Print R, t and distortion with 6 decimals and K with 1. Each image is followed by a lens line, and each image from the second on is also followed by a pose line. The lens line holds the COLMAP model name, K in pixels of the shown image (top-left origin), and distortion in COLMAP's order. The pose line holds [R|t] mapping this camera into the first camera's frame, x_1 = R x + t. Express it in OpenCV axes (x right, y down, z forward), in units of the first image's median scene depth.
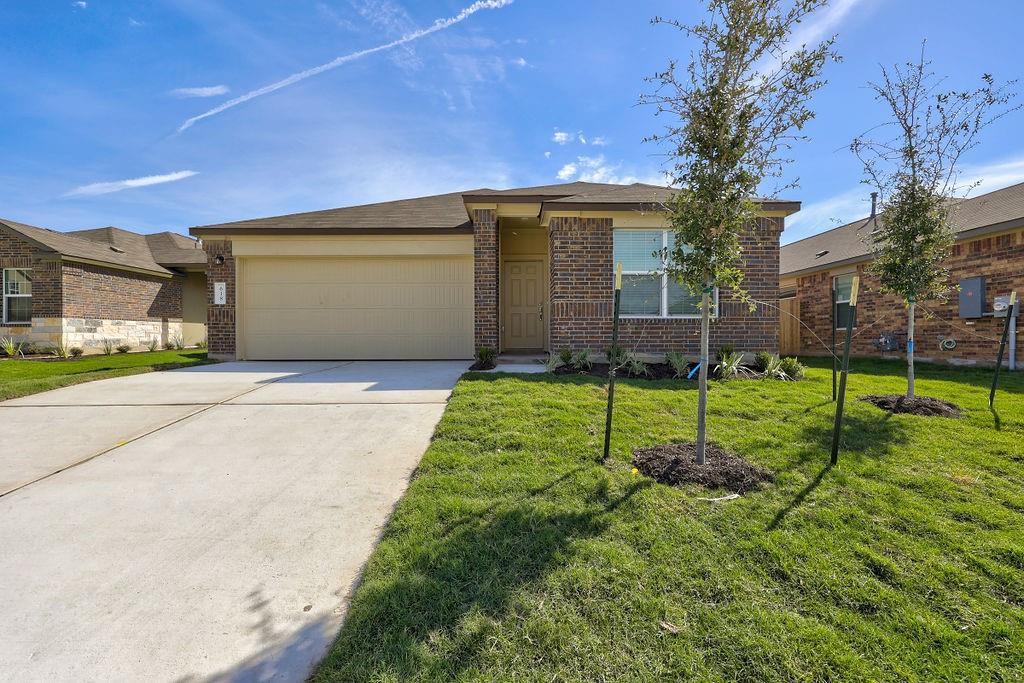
lens RADIAL K [[409.8, 0, 514.0], [0, 409.8, 338.5], [0, 0, 1]] dist [-0.001990, -0.000089]
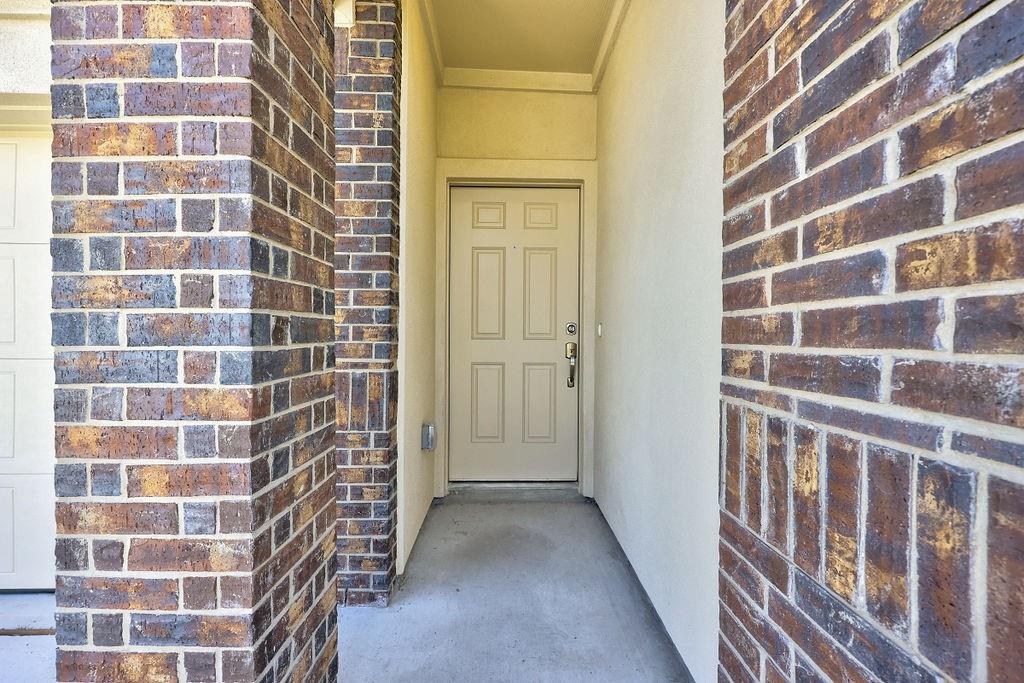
lens RADIAL K [[409.8, 0, 514.0], [0, 409.8, 338.5], [0, 0, 1]] dist [-0.001990, -0.000089]
pose [[0.999720, 0.008334, 0.022156, 0.017241], [-0.008438, 0.999954, 0.004614, -0.079508], [-0.022116, -0.004800, 0.999744, 0.705018]]
